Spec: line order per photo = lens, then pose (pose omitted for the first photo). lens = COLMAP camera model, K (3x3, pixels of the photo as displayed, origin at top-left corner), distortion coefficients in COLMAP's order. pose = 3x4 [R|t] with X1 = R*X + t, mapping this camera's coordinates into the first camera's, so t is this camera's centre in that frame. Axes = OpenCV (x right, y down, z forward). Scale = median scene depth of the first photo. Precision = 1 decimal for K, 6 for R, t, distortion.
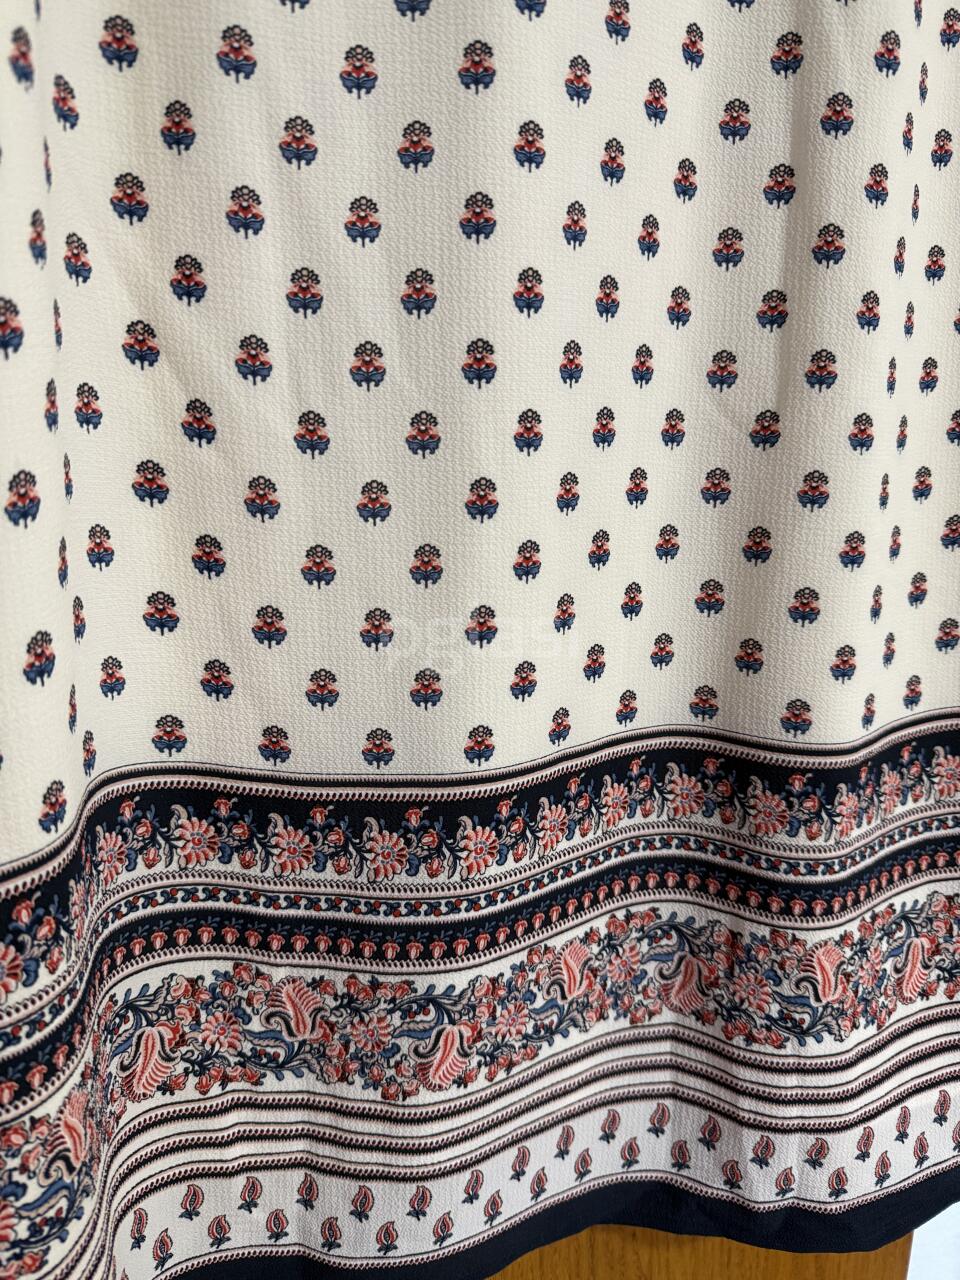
lens RADIAL K [[917.9, 0, 477.3], [0, 917.9, 645.0], [0, 0, 1]] dist [-0.010129, -0.009788]
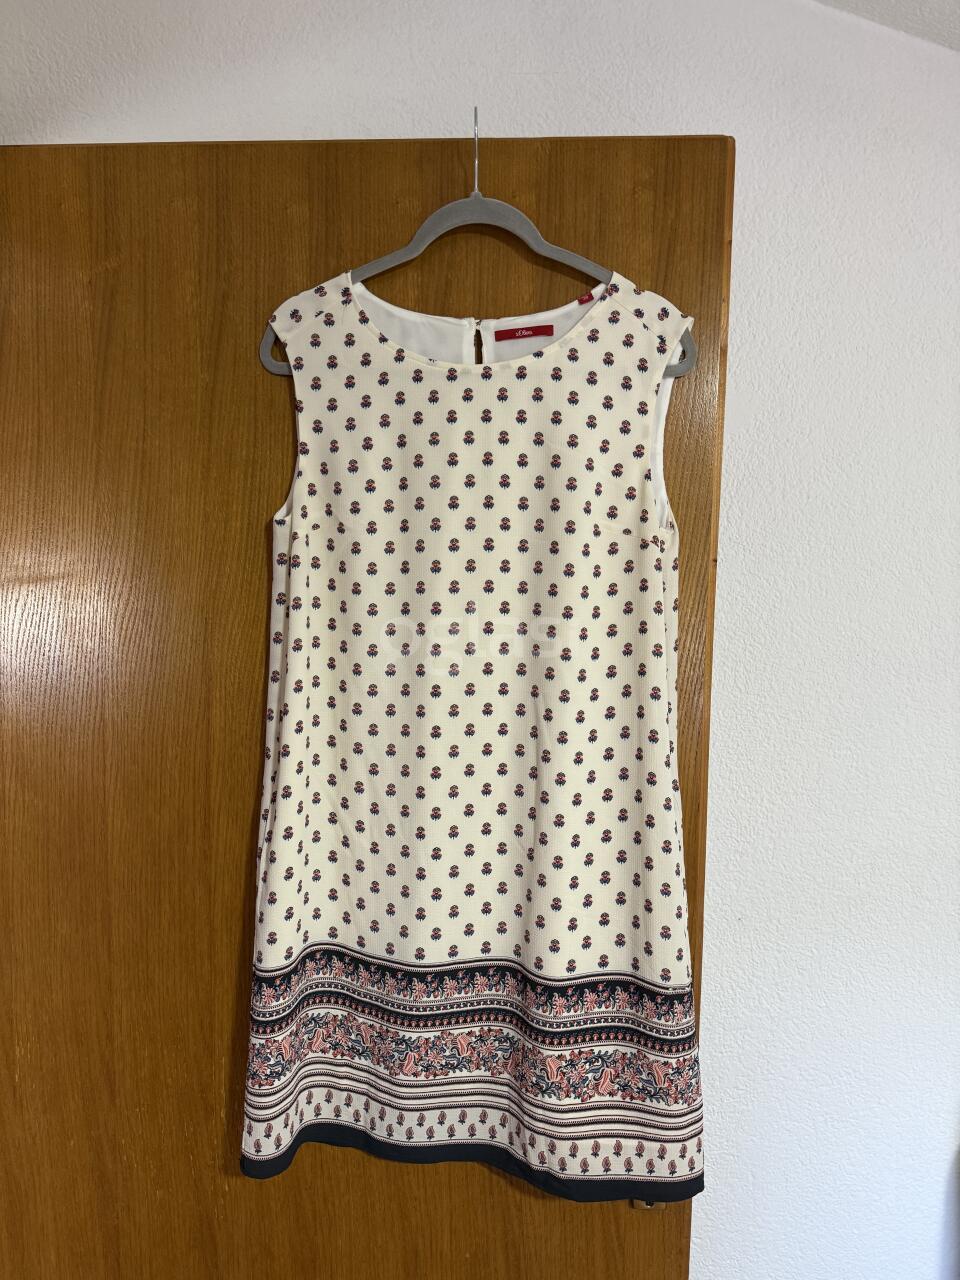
lens RADIAL K [[910.6, 0, 480.5], [0, 910.6, 646.8], [0, 0, 1]] dist [-0.000449, -0.022477]
pose [[0.907626, 0.046753, -0.417168, 1.305287], [-0.098101, 0.989884, -0.102498, -0.570122], [0.408156, 0.133954, 0.903031, -1.653734]]
